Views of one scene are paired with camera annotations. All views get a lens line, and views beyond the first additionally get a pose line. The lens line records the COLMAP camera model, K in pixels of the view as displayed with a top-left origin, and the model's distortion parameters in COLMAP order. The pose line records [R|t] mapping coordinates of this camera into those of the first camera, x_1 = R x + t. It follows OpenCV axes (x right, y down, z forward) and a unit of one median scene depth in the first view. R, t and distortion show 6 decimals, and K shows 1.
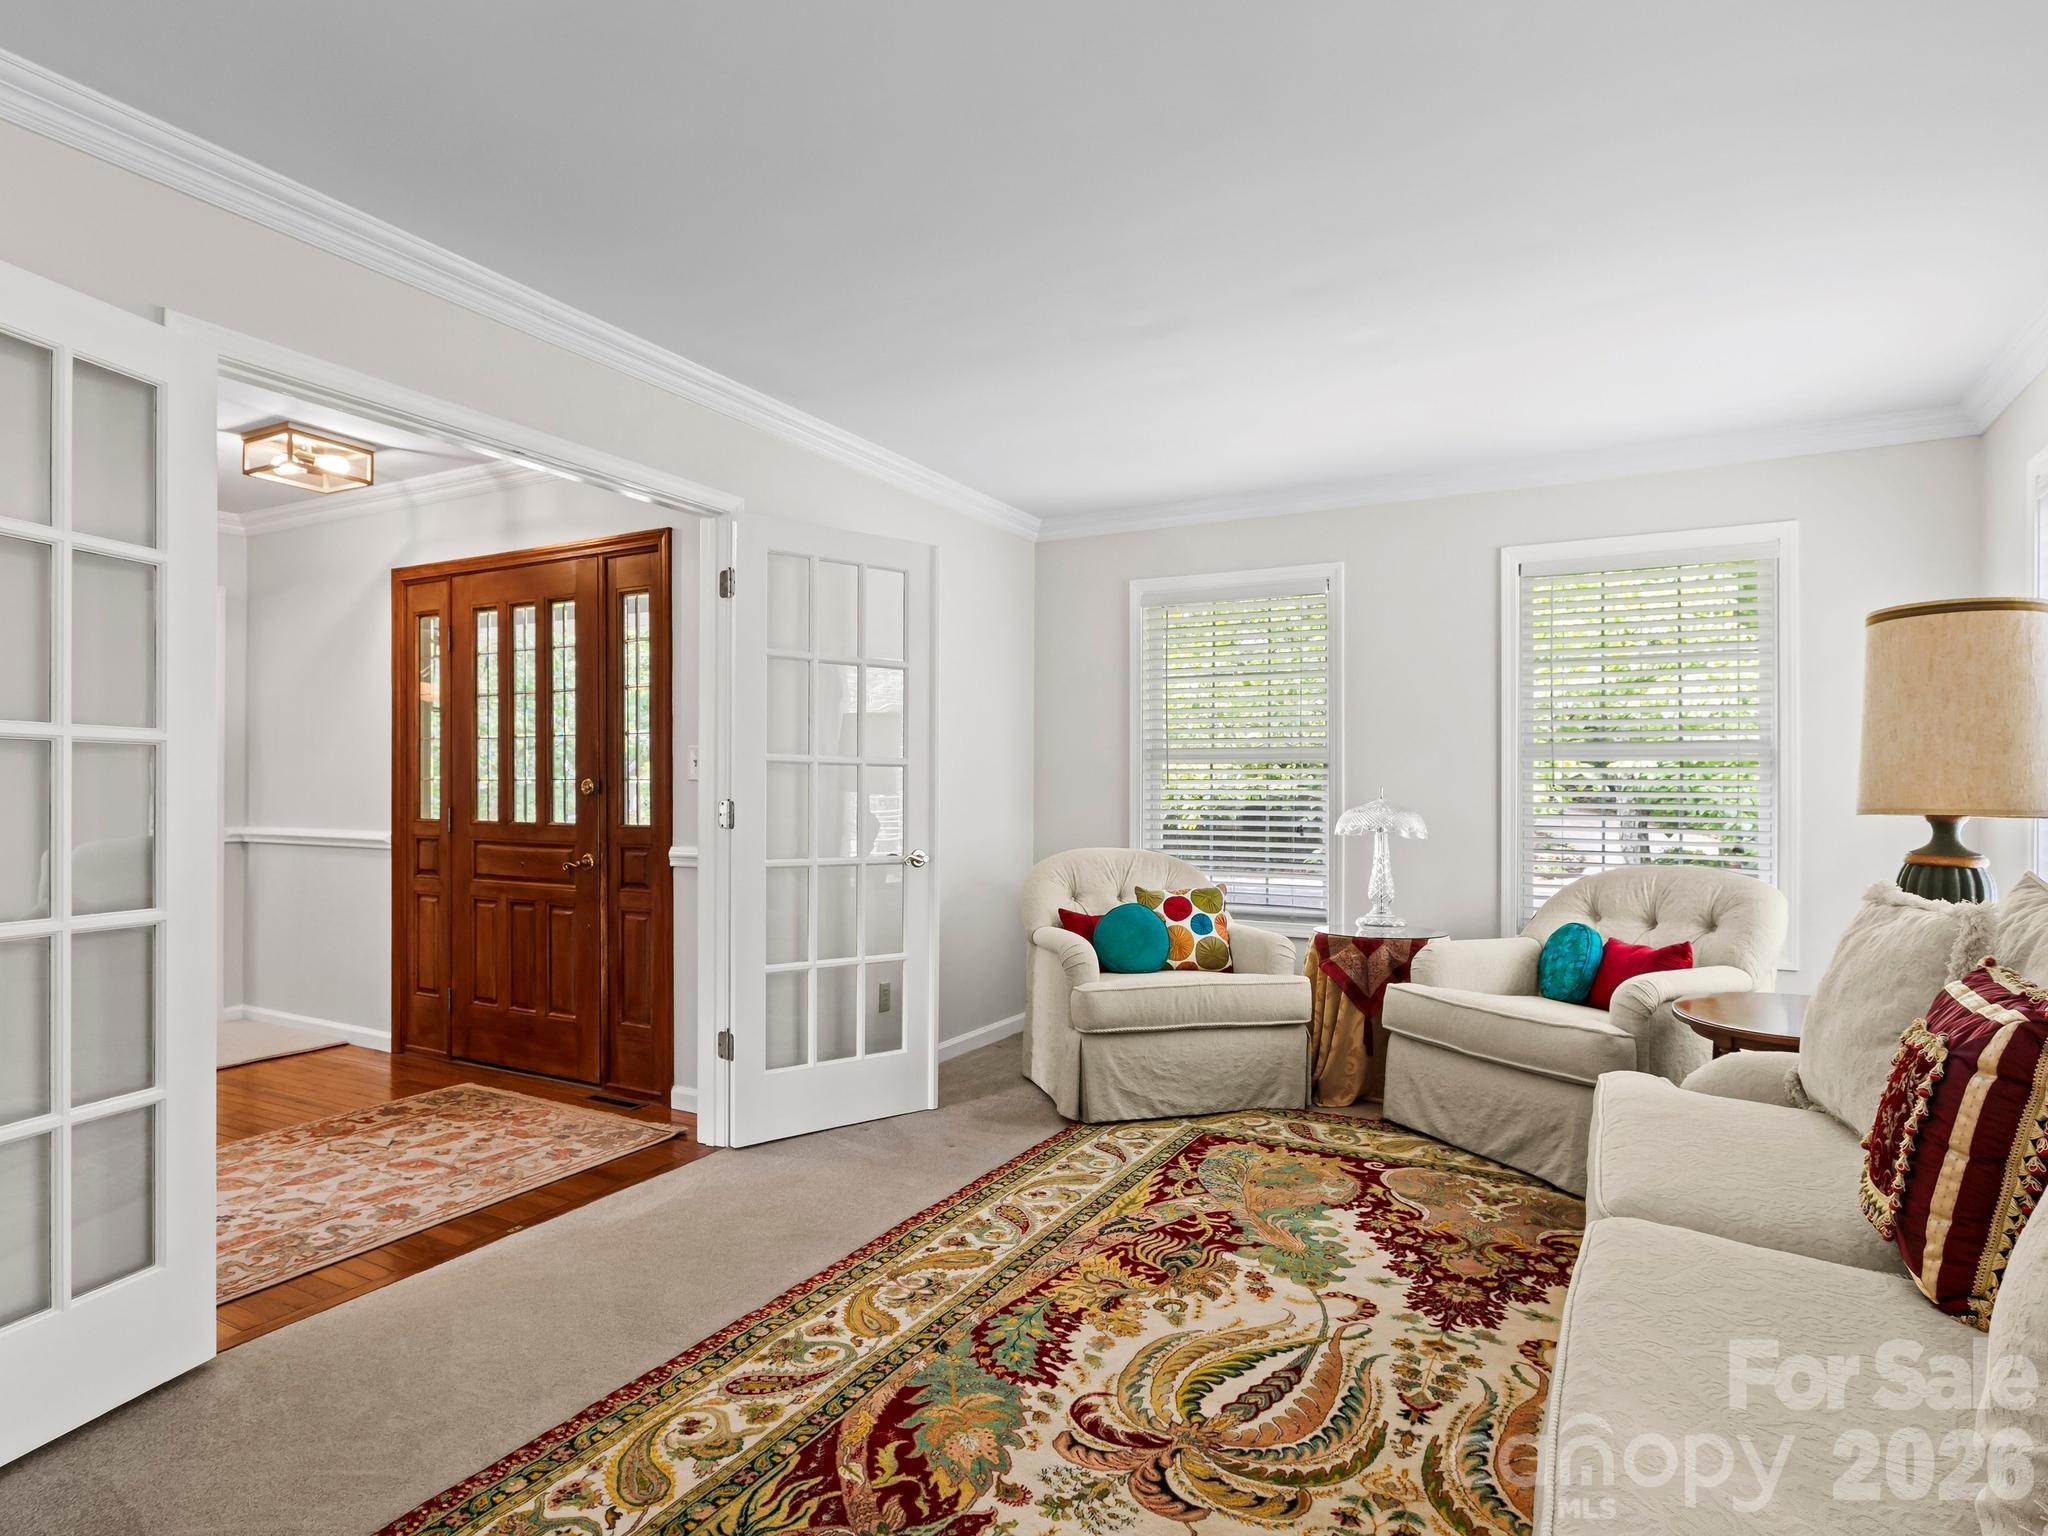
lens RADIAL K [[1160.4, 0, 1017.0], [0, 1160.4, 782.2], [0, 0, 1]] dist [-0.004038, -0.001509]
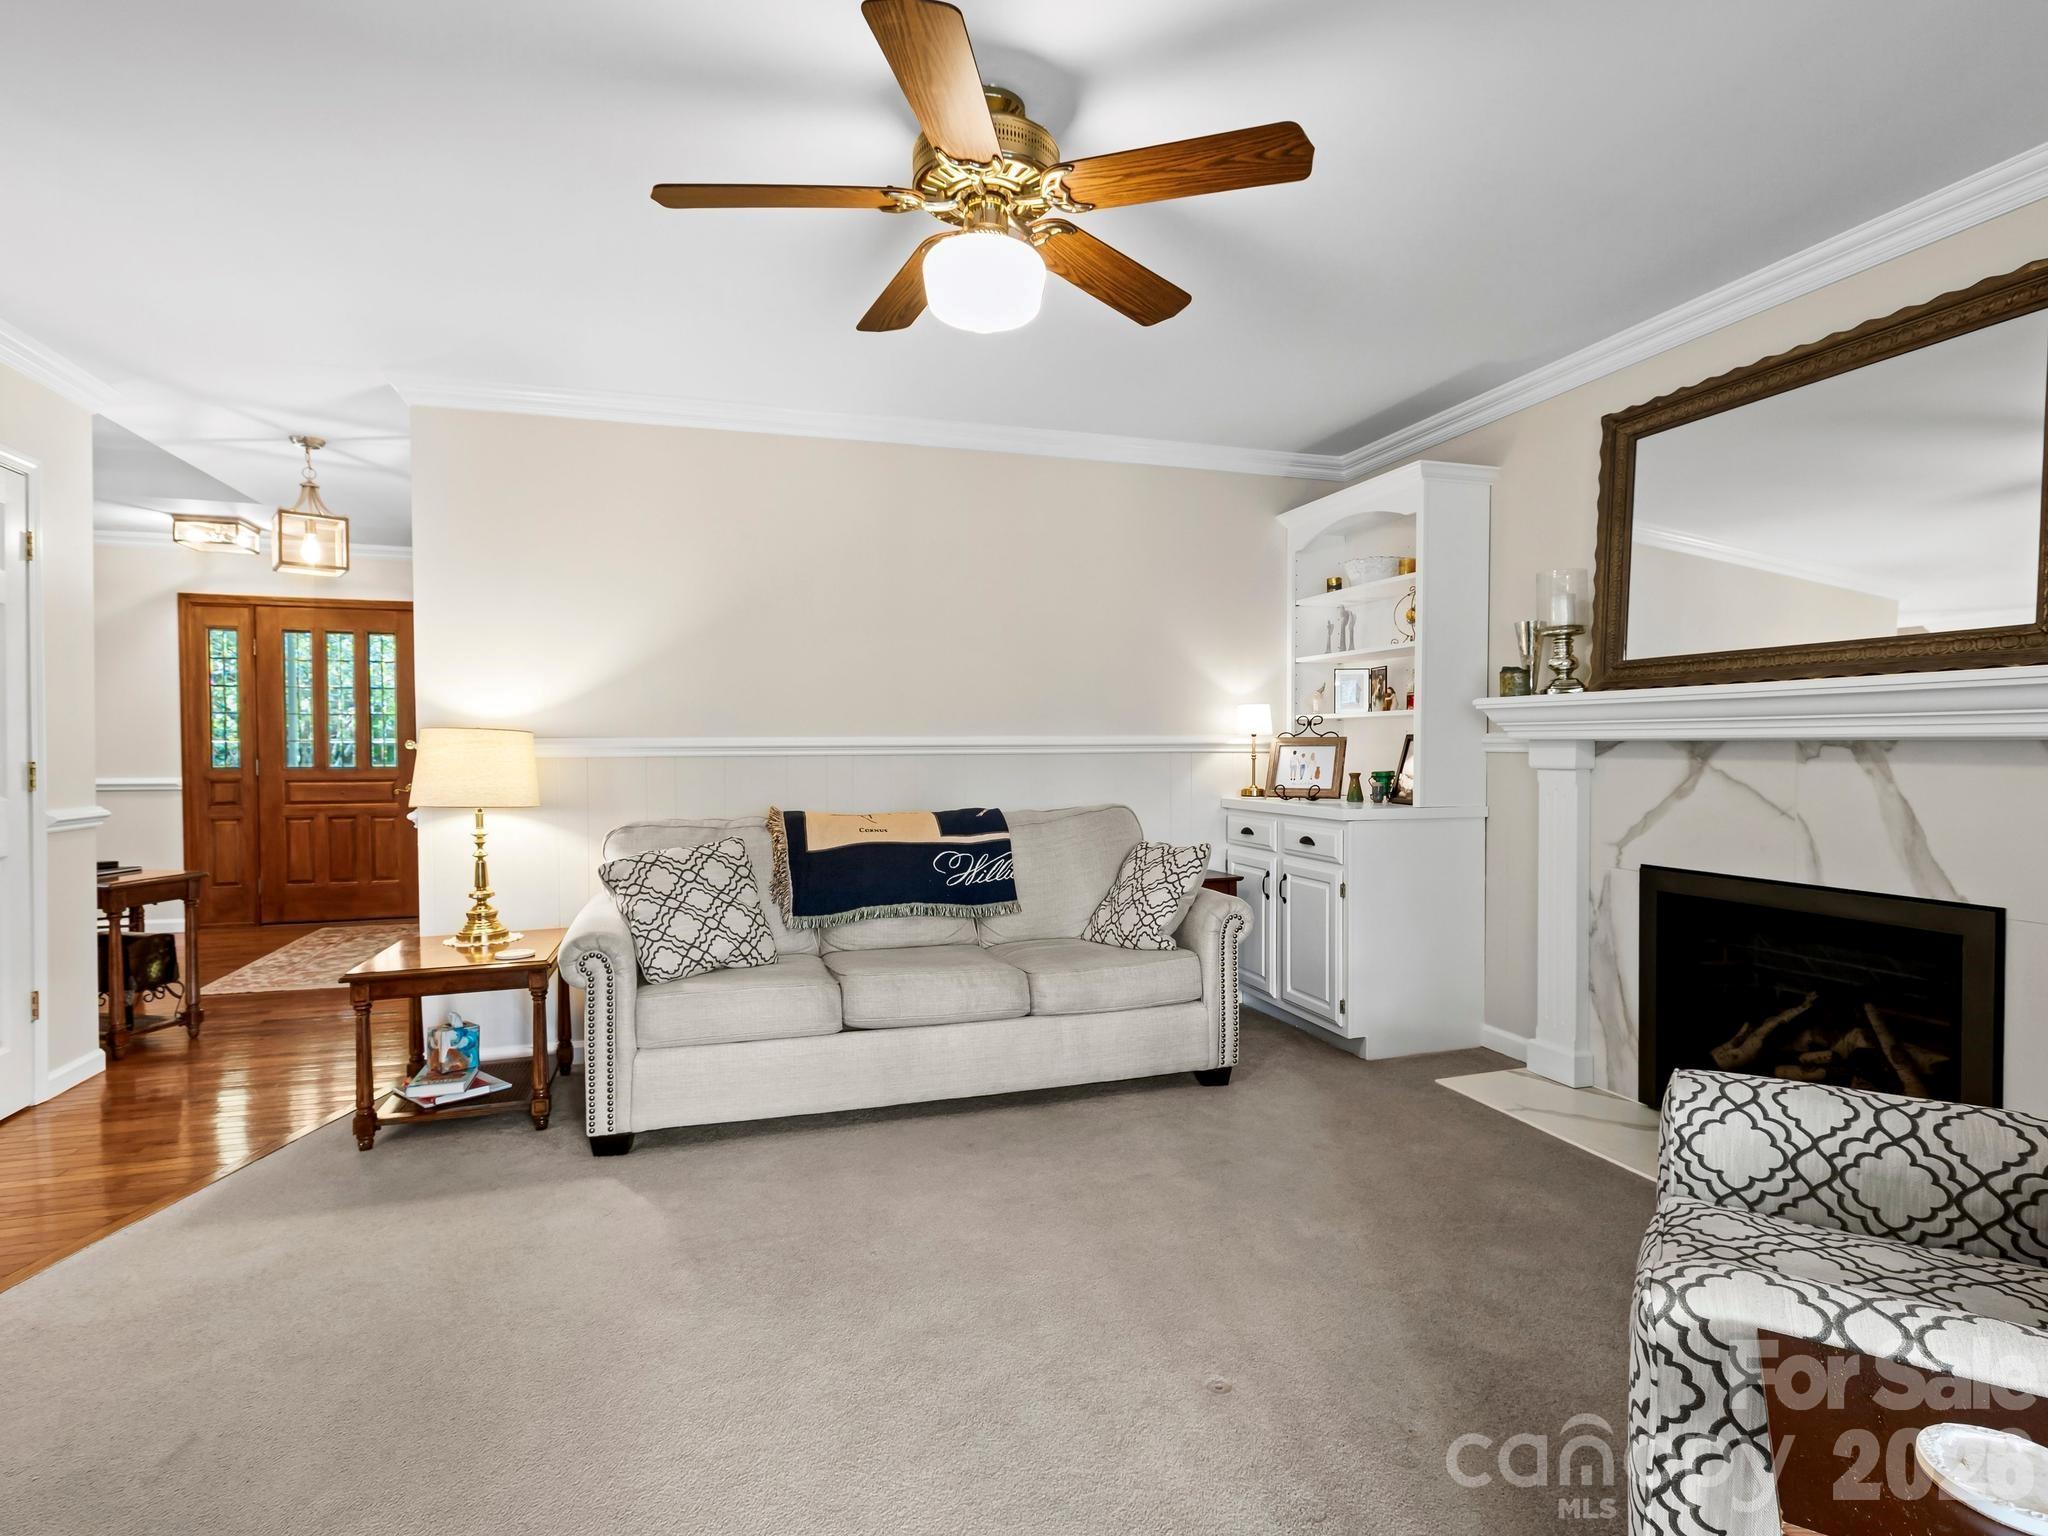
lens RADIAL K [[1049.3, 0, 1036.3], [0, 1049.3, 770.5], [0, 0, 1]] dist [0.000598, -0.000490]
pose [[0.673405, -0.023390, 0.738904, -1.121733], [0.002247, 0.999560, 0.029593, -0.002482], [-0.739271, -0.018268, 0.673160, -0.918809]]
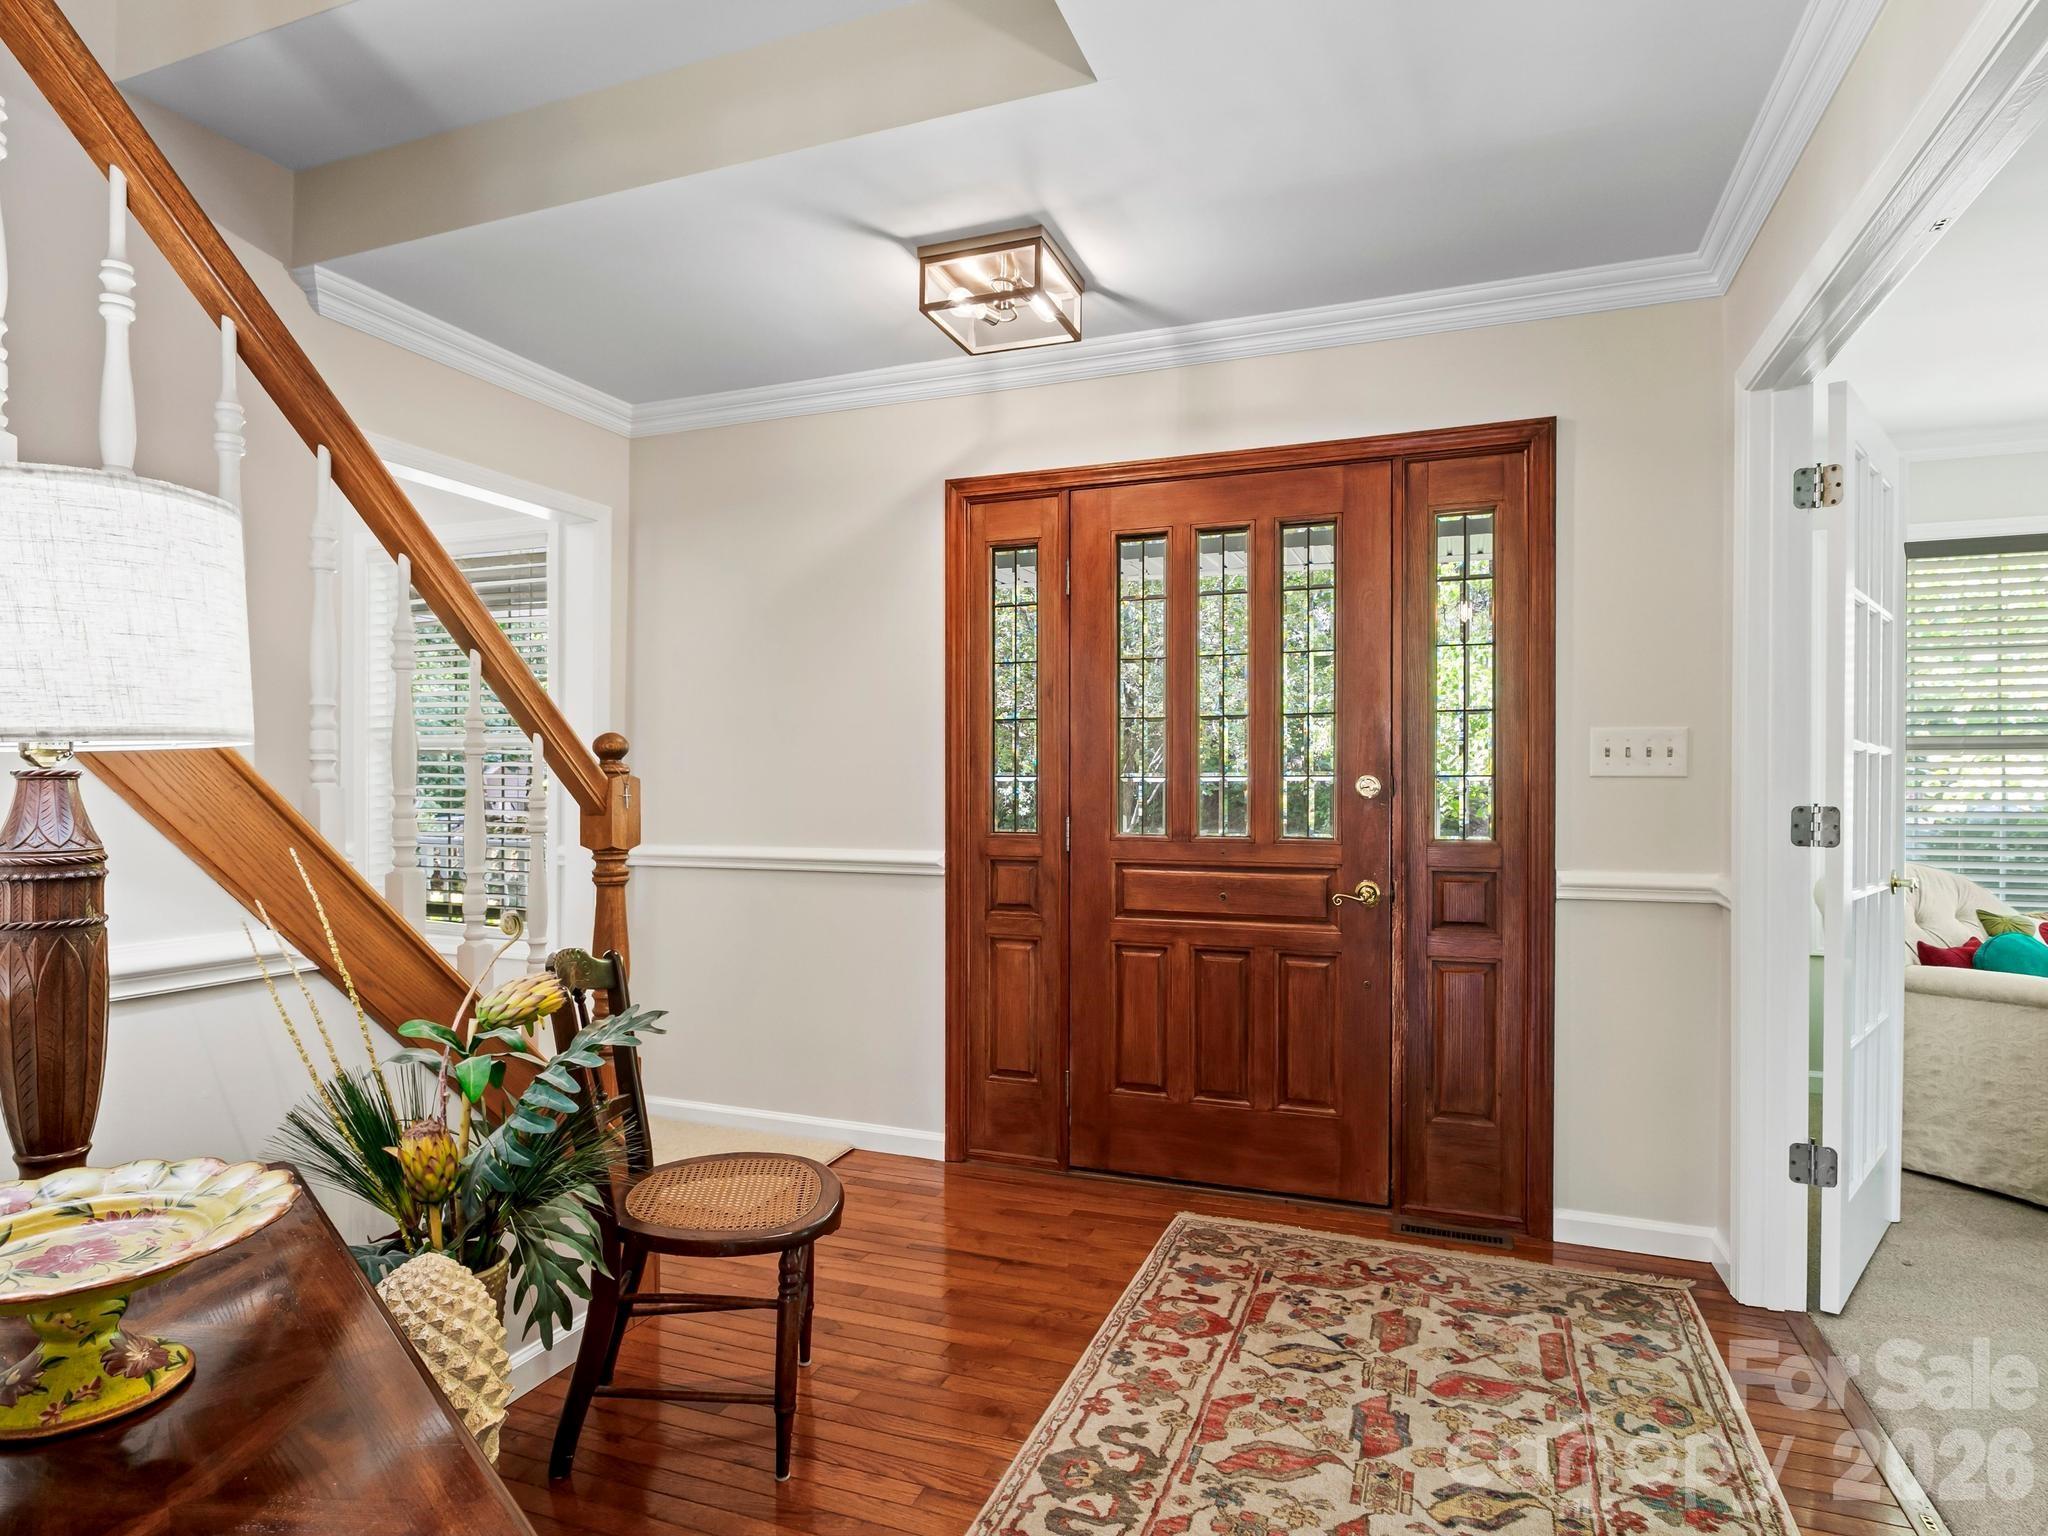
lens RADIAL K [[1160.4, 0, 1017.0], [0, 1160.4, 782.2], [0, 0, 1]] dist [-0.004038, -0.001509]
pose [[0.989105, -0.002848, 0.147182, -0.858917], [0.002479, 0.999993, 0.002693, -0.001356], [-0.147189, -0.002299, 0.989106, 0.415566]]
